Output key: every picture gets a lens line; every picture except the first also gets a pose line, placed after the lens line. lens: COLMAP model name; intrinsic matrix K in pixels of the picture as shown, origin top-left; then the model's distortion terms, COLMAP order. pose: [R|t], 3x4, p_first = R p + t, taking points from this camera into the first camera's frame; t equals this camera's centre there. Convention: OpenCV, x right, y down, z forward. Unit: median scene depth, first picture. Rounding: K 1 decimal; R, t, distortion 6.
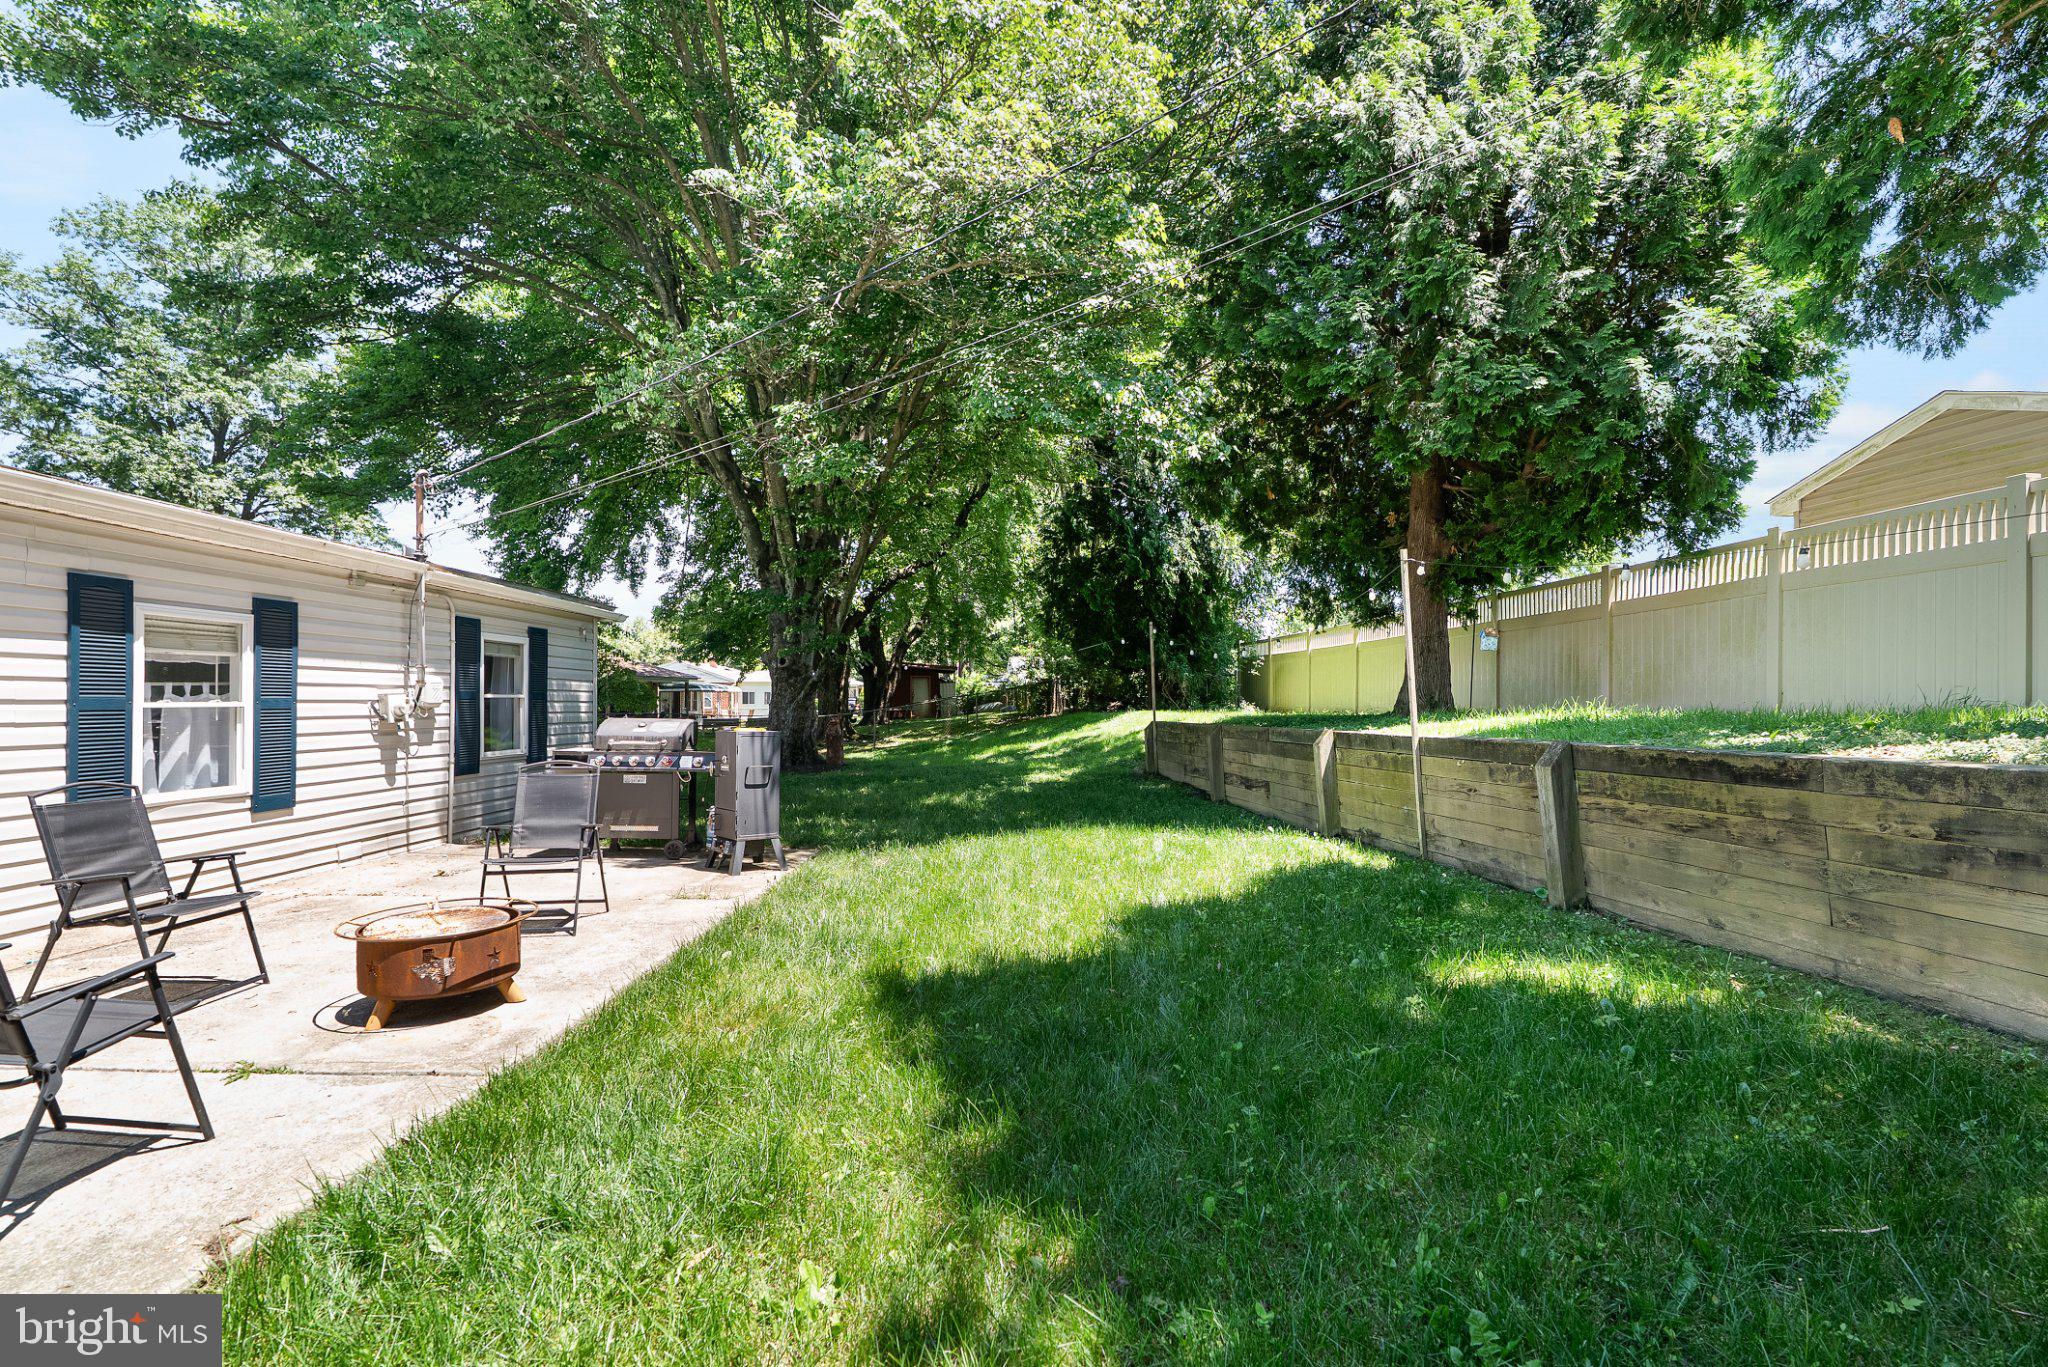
lens RADIAL K [[940.7, 0, 1019.1], [0, 940.7, 693.4], [0, 0, 1]] dist [-0.015774, 0.005860]
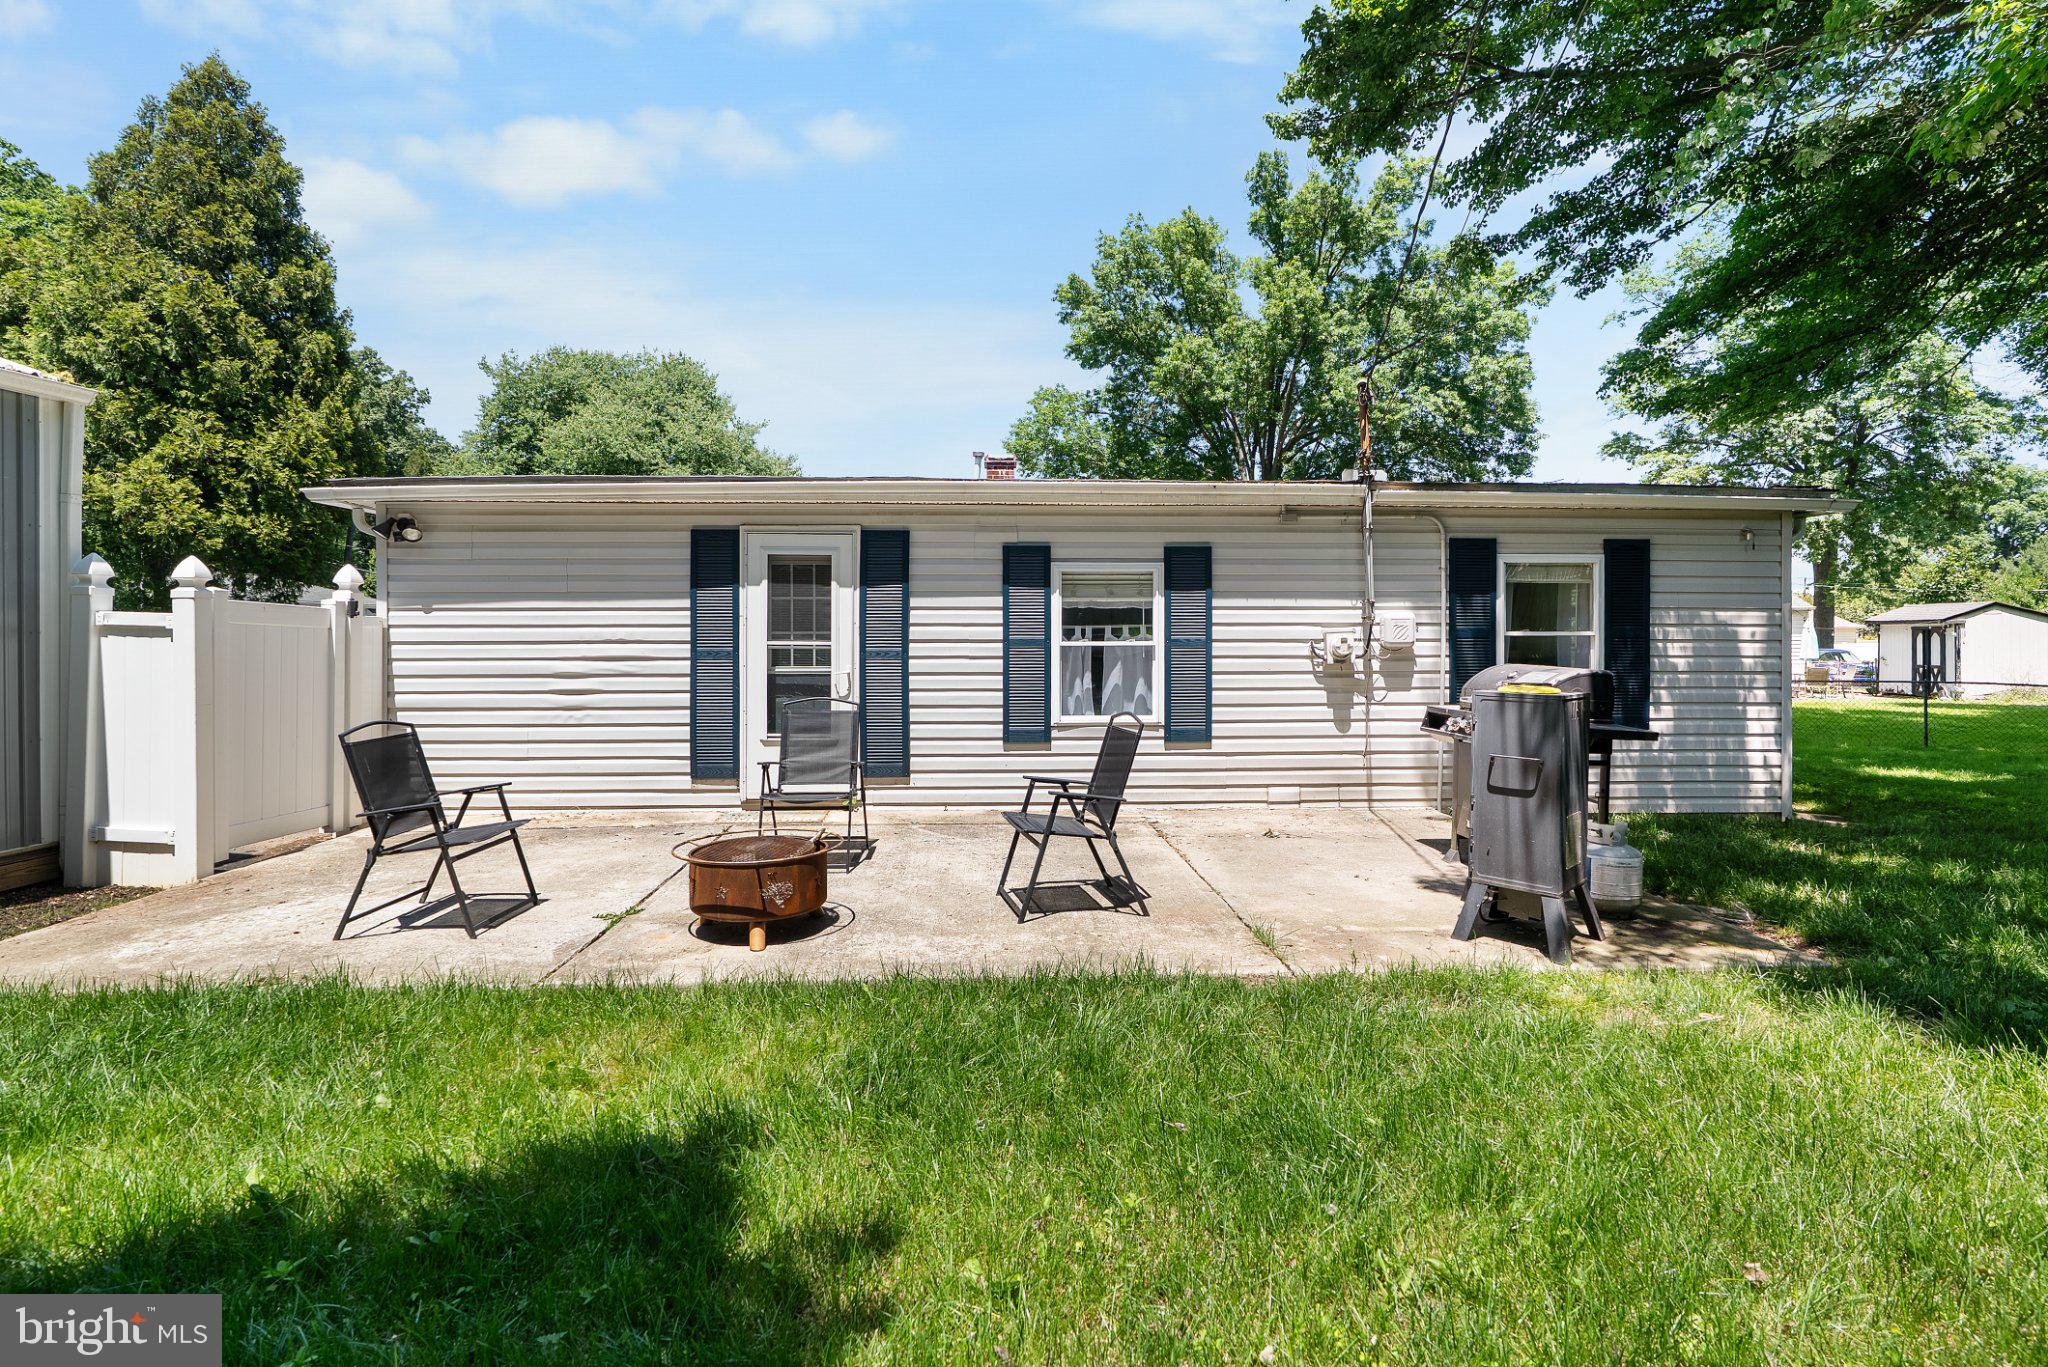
lens RADIAL K [[940.7, 0, 1018.1], [0, 940.7, 638.8], [0, 0, 1]] dist [-0.015774, 0.005860]
pose [[0.064734, -0.005070, -0.997890, 0.263949], [0.009297, 0.999947, -0.004477, 0.009058], [0.997859, -0.008988, 0.064778, 0.713576]]
